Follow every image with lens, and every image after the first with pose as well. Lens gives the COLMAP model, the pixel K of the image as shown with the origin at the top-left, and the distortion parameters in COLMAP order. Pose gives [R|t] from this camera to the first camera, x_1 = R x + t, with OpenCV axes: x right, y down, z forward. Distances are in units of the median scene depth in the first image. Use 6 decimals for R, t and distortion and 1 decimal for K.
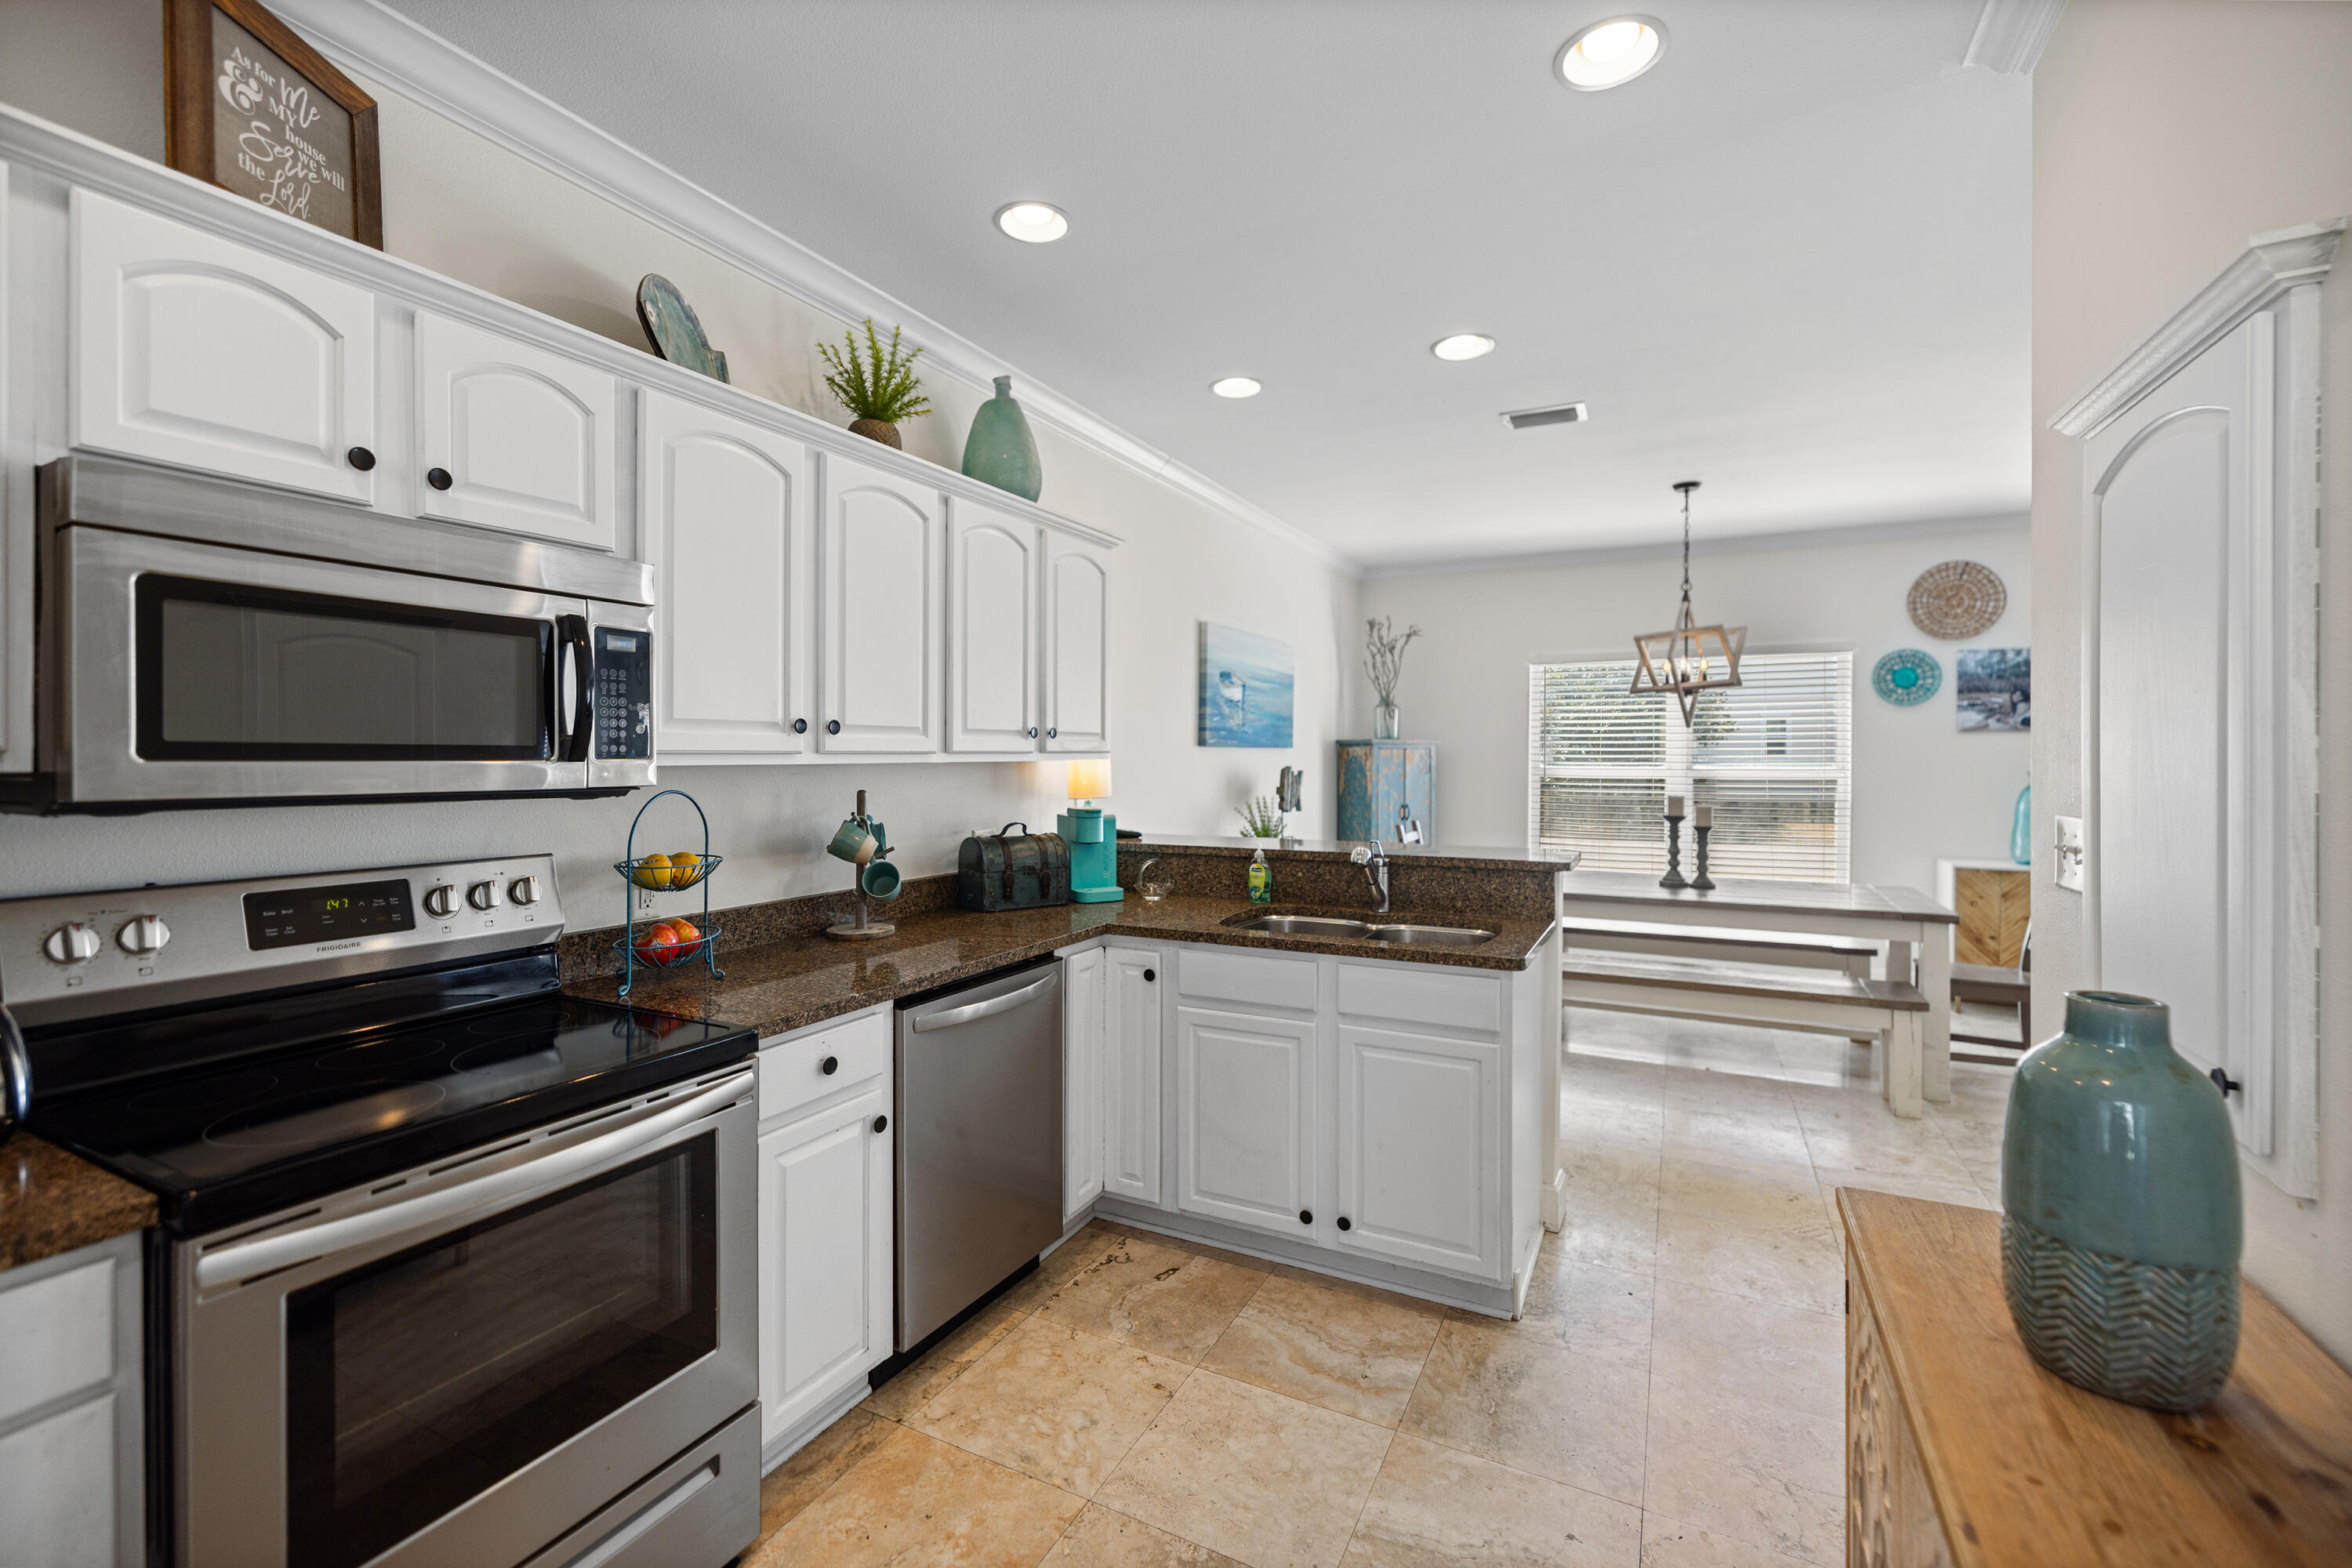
lens RADIAL K [[1015.8, 0, 1147.9], [0, 1015.8, 756.6], [0, 0, 1]] dist [0.000513, -0.000084]
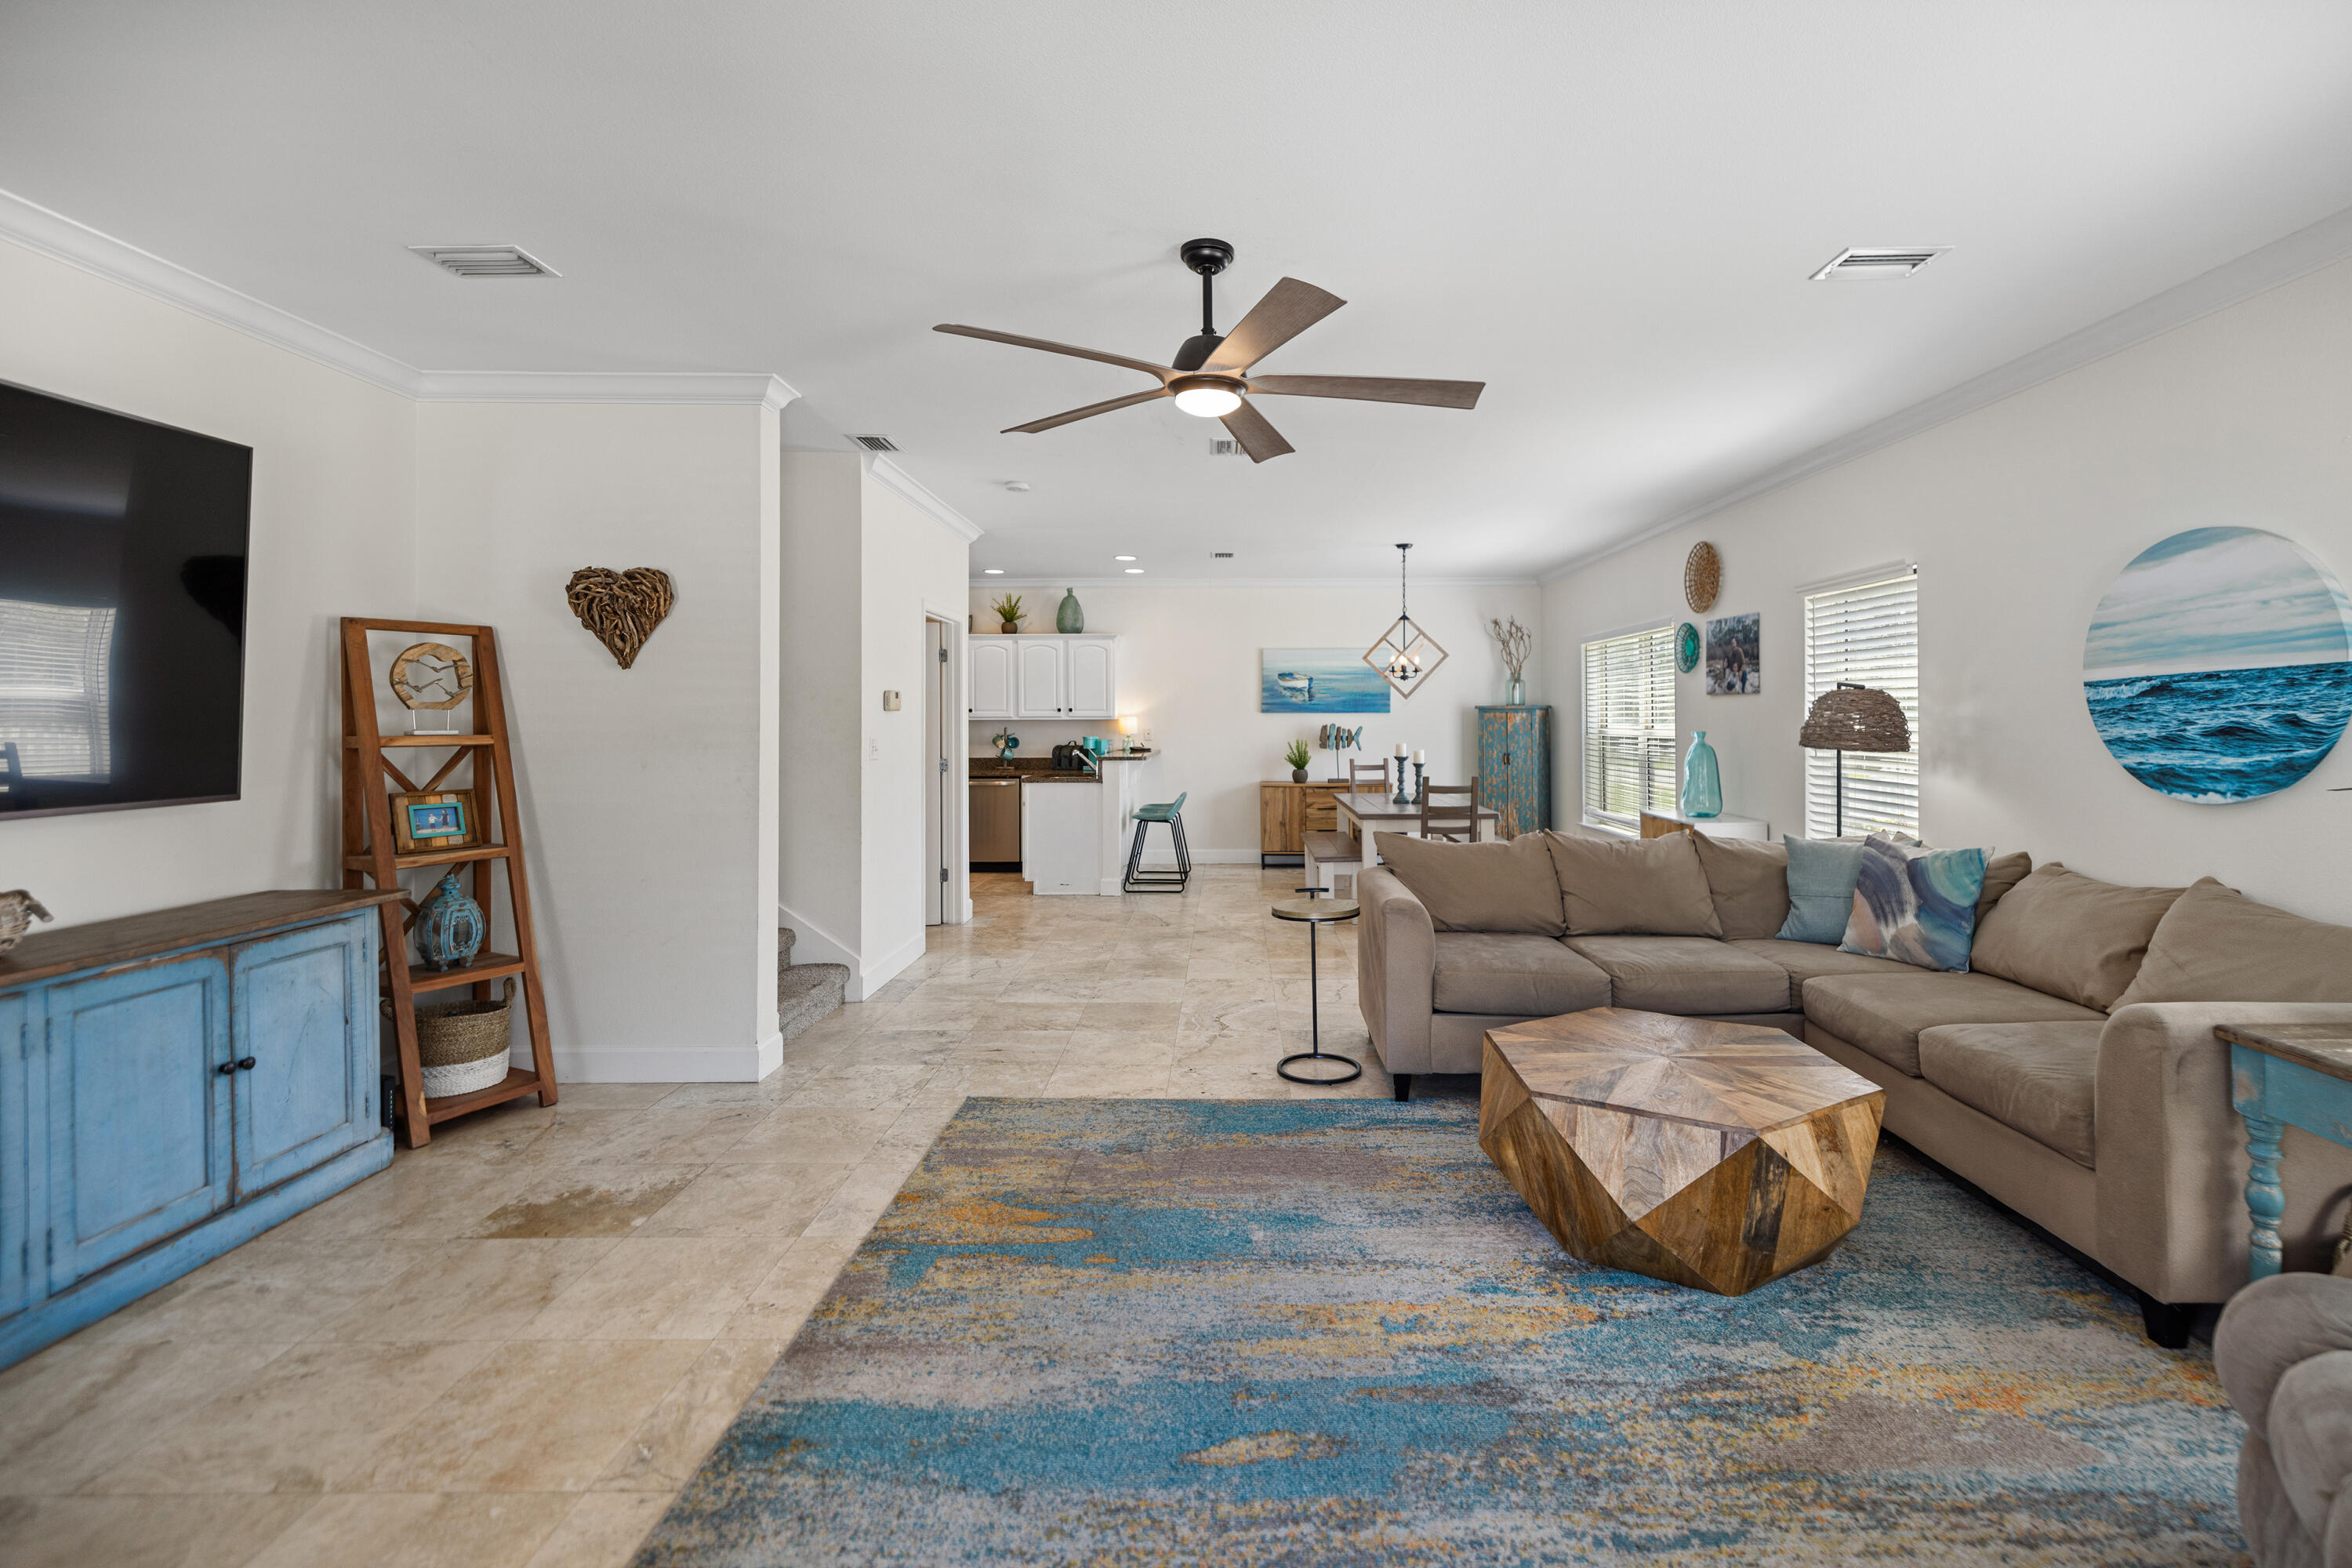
lens RADIAL K [[1030.4, 0, 1237.9], [0, 1030.4, 704.4], [0, 0, 1]] dist [0.001877, -0.000401]
pose [[0.492155, -0.012211, -0.870422, 1.535258], [0.002432, 0.999917, -0.012652, -0.002185], [0.870504, 0.004110, 0.492144, 0.007114]]
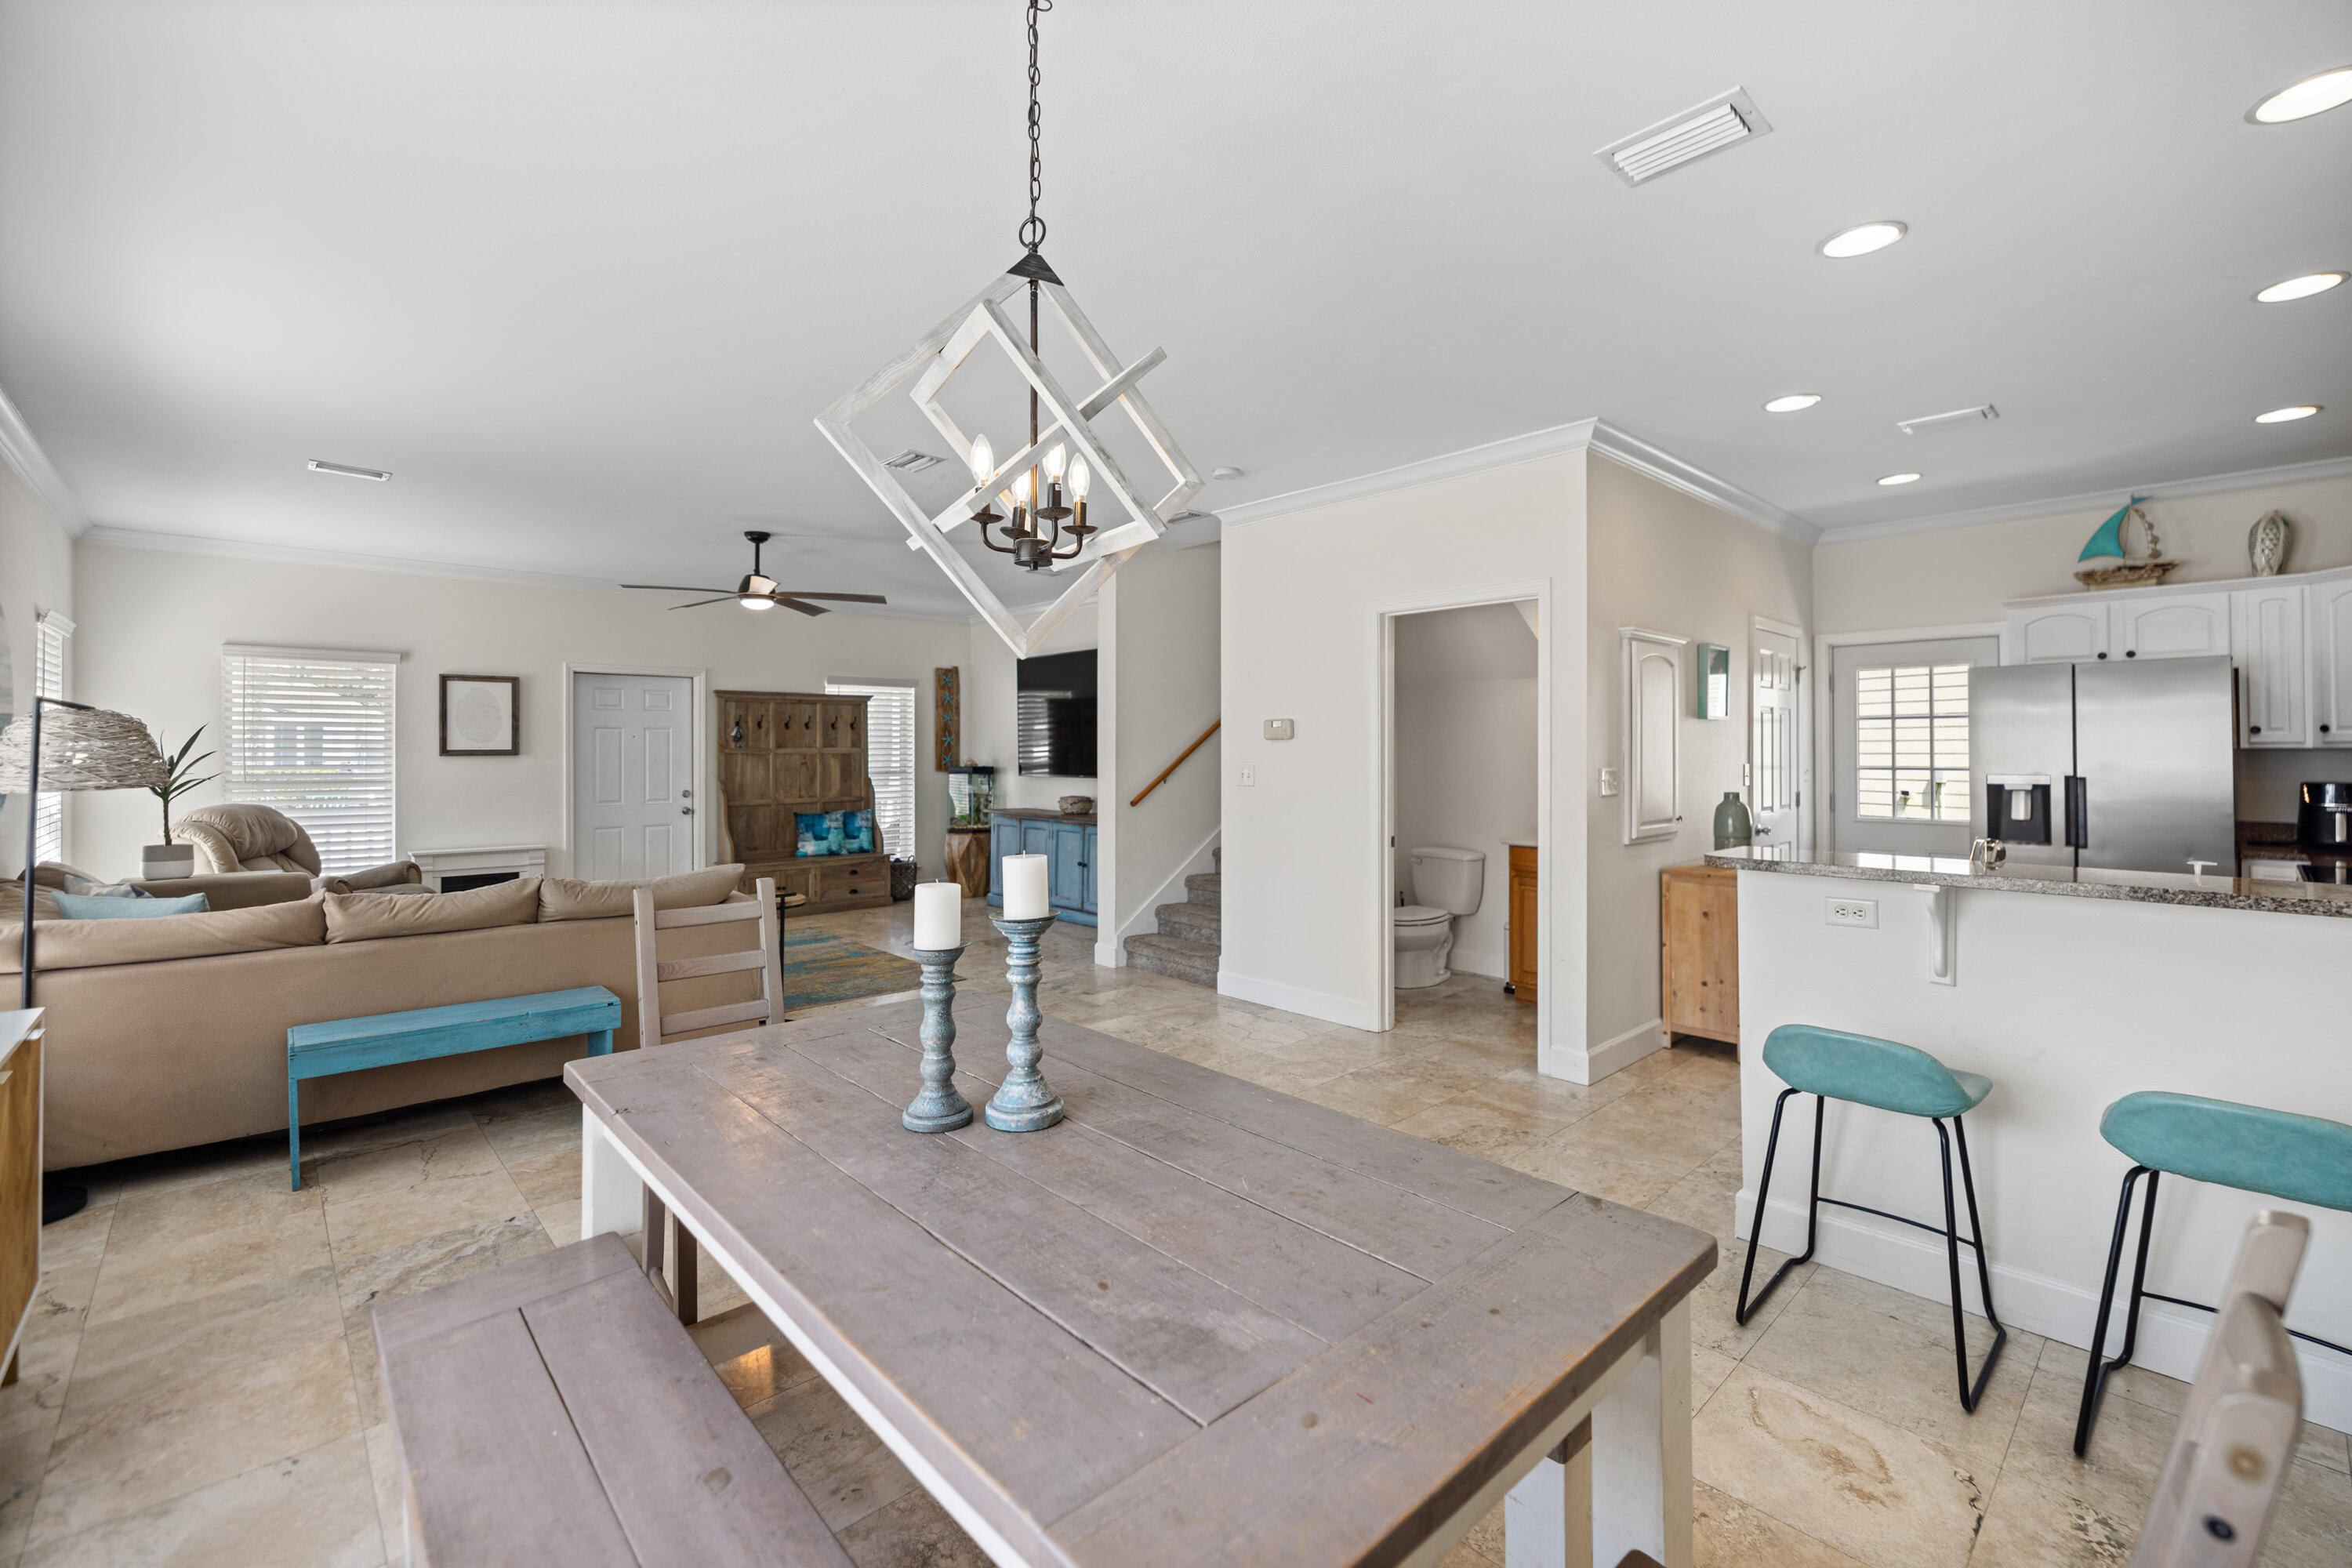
lens RADIAL K [[1013.5, 0, 1171.1], [0, 1013.5, 752.1], [0, 0, 1]] dist [-0.000644, -0.000300]
pose [[-0.949341, -0.000007, 0.314249, 0.326035], [0.000911, 0.999996, 0.002773, -0.000175], [-0.314248, 0.002919, -0.949337, 1.136854]]
